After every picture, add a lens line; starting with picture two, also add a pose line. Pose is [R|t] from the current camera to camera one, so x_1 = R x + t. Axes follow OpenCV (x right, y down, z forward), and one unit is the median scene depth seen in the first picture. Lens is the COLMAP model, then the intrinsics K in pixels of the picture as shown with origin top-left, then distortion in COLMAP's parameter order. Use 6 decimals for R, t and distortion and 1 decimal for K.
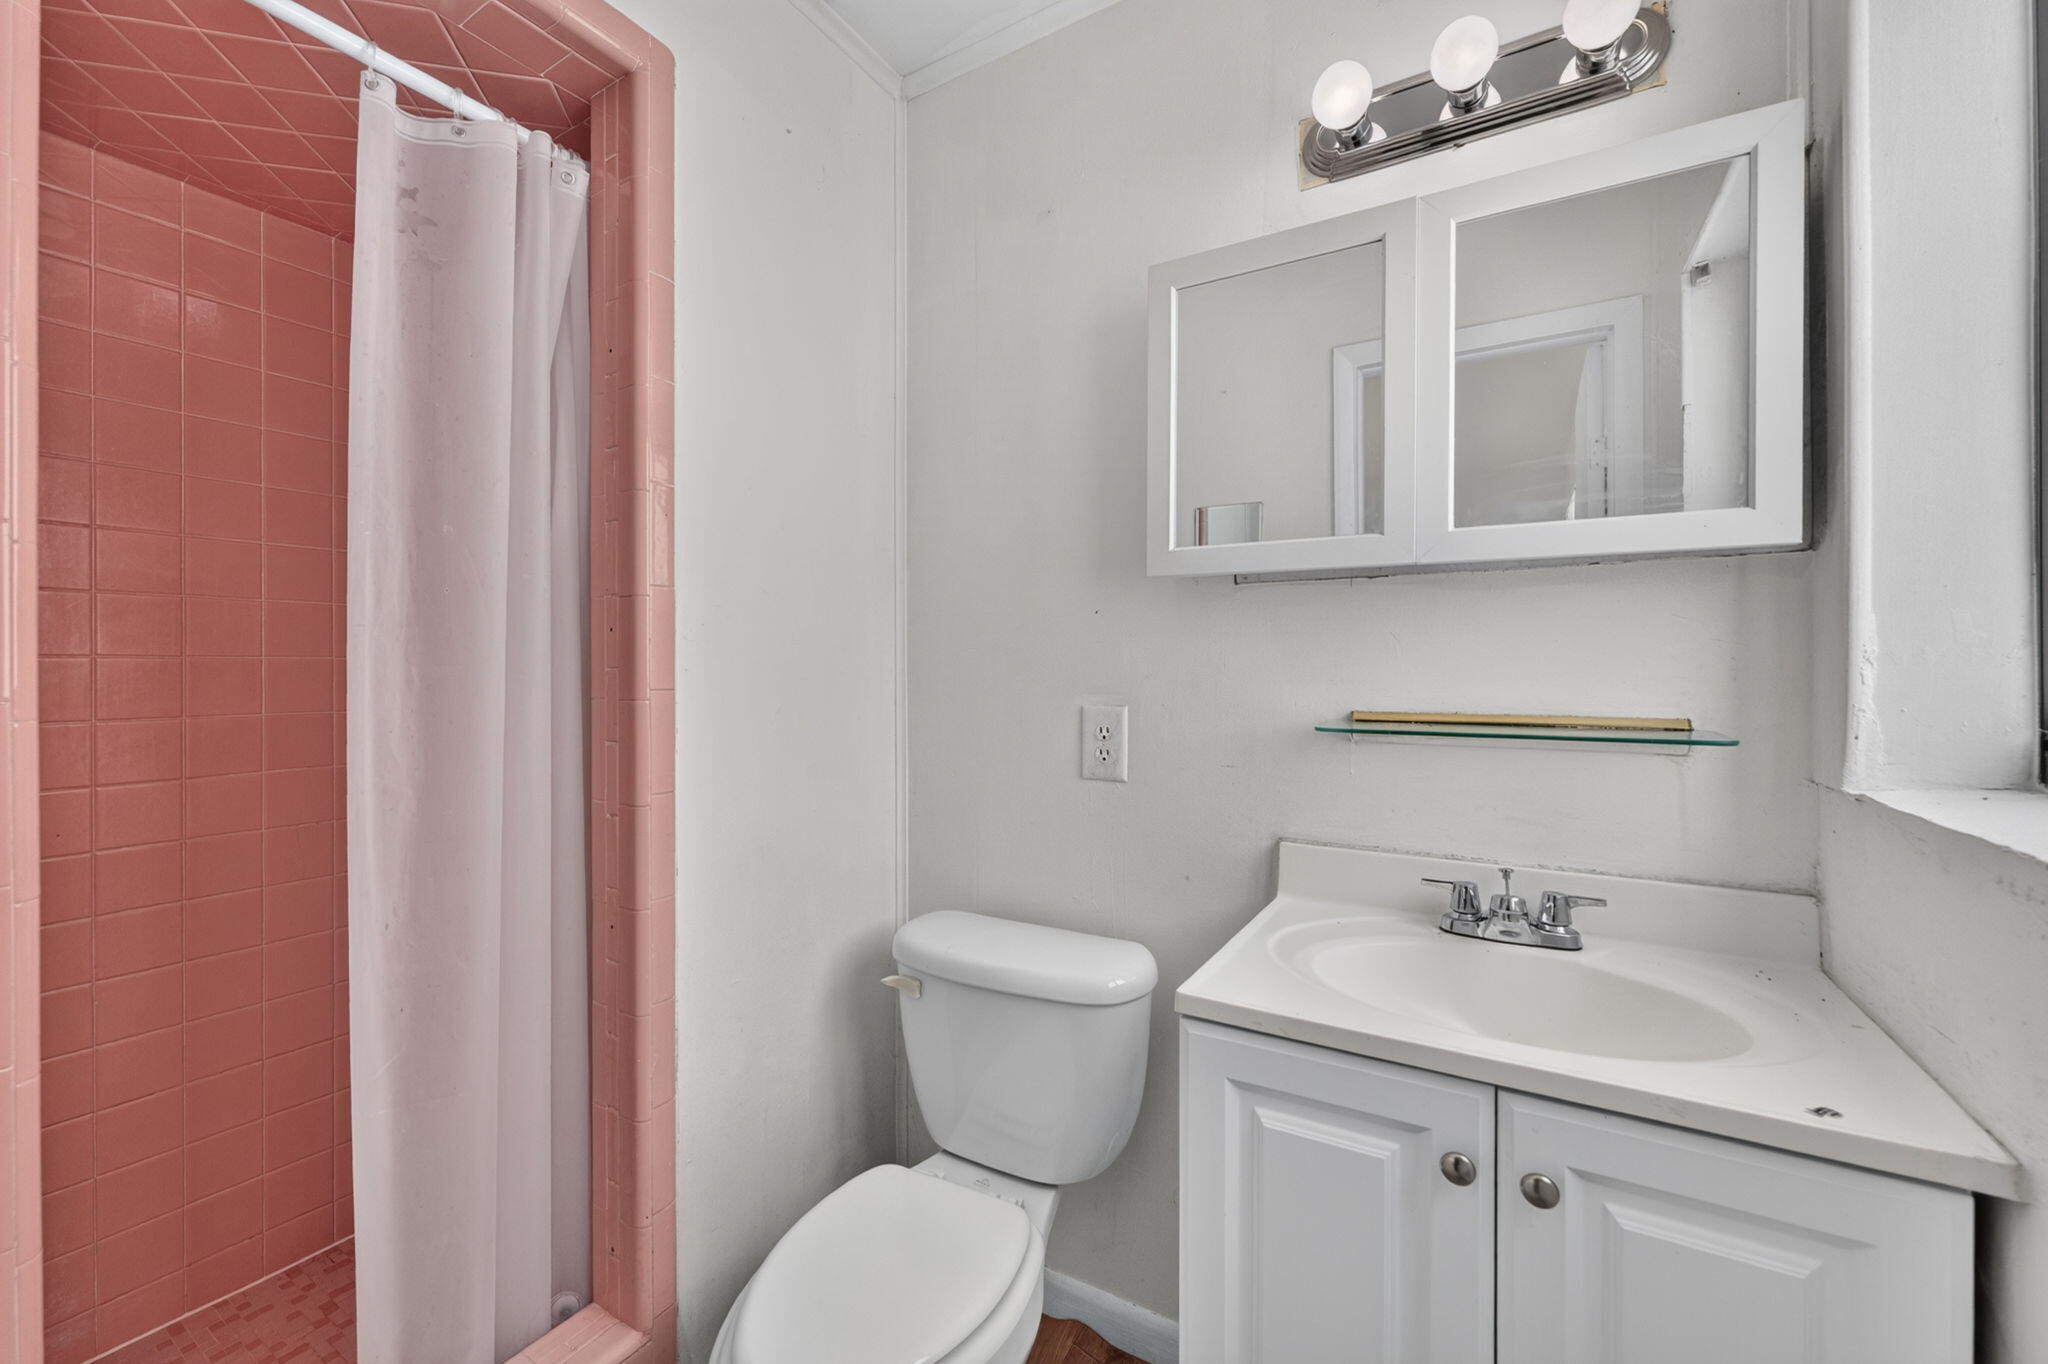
lens RADIAL K [[829.6, 0, 1037.1], [0, 829.6, 677.9], [0, 0, 1]] dist [-0.009126, -0.000556]
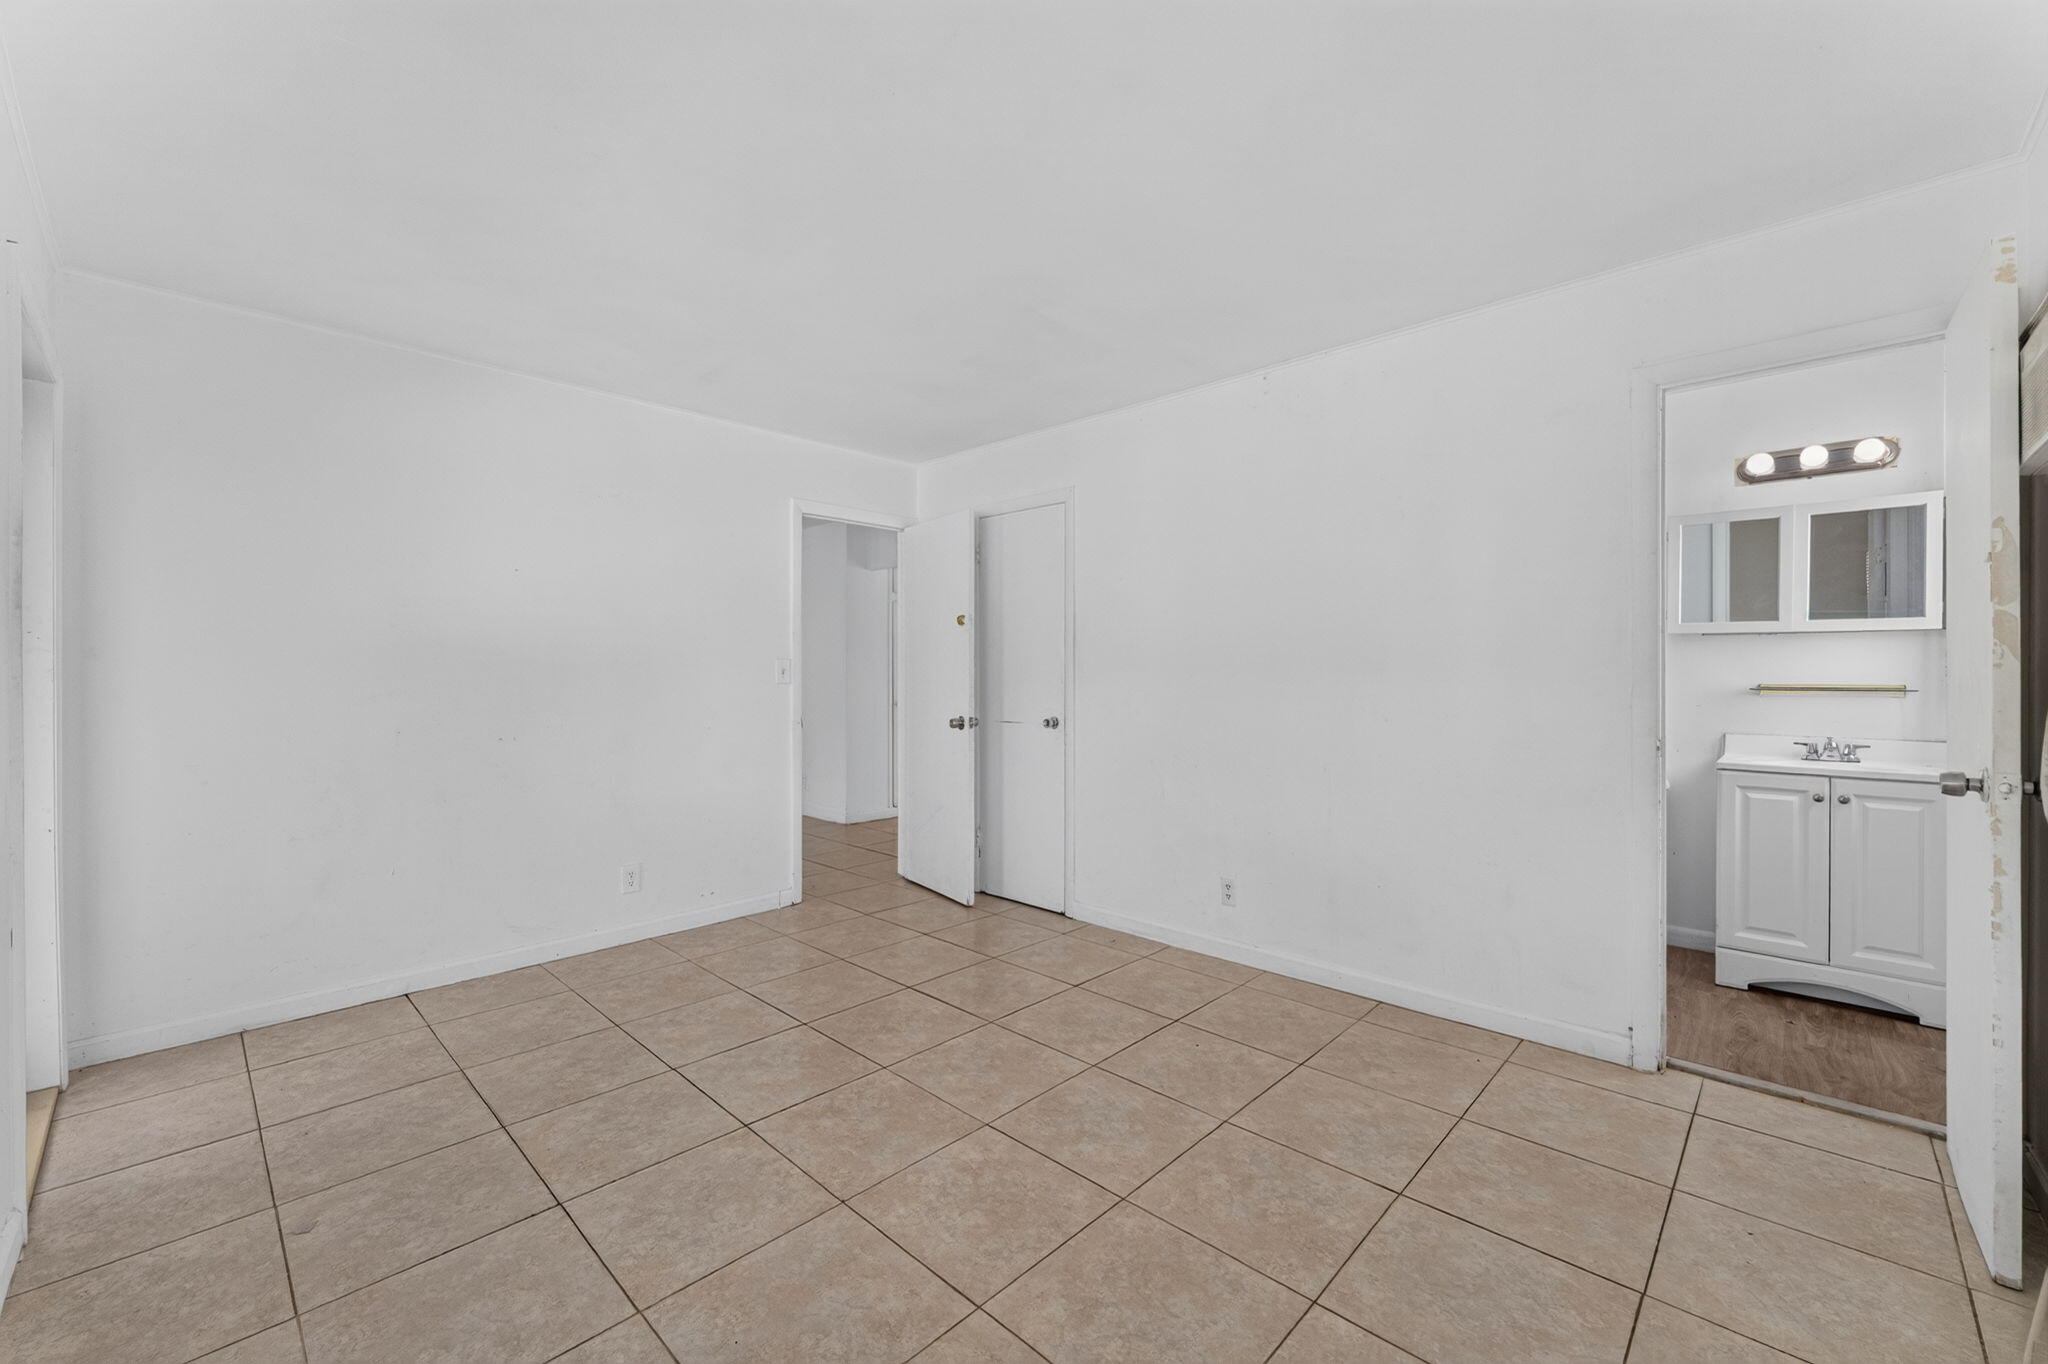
lens RADIAL K [[829.6, 0, 1007.0], [0, 829.6, 685.0], [0, 0, 1]] dist [-0.009126, -0.000556]
pose [[0.968667, -0.004325, -0.248325, -2.068910], [0.006700, 0.999940, 0.008720, 0.006291], [0.248272, -0.010110, 0.968638, -3.426257]]
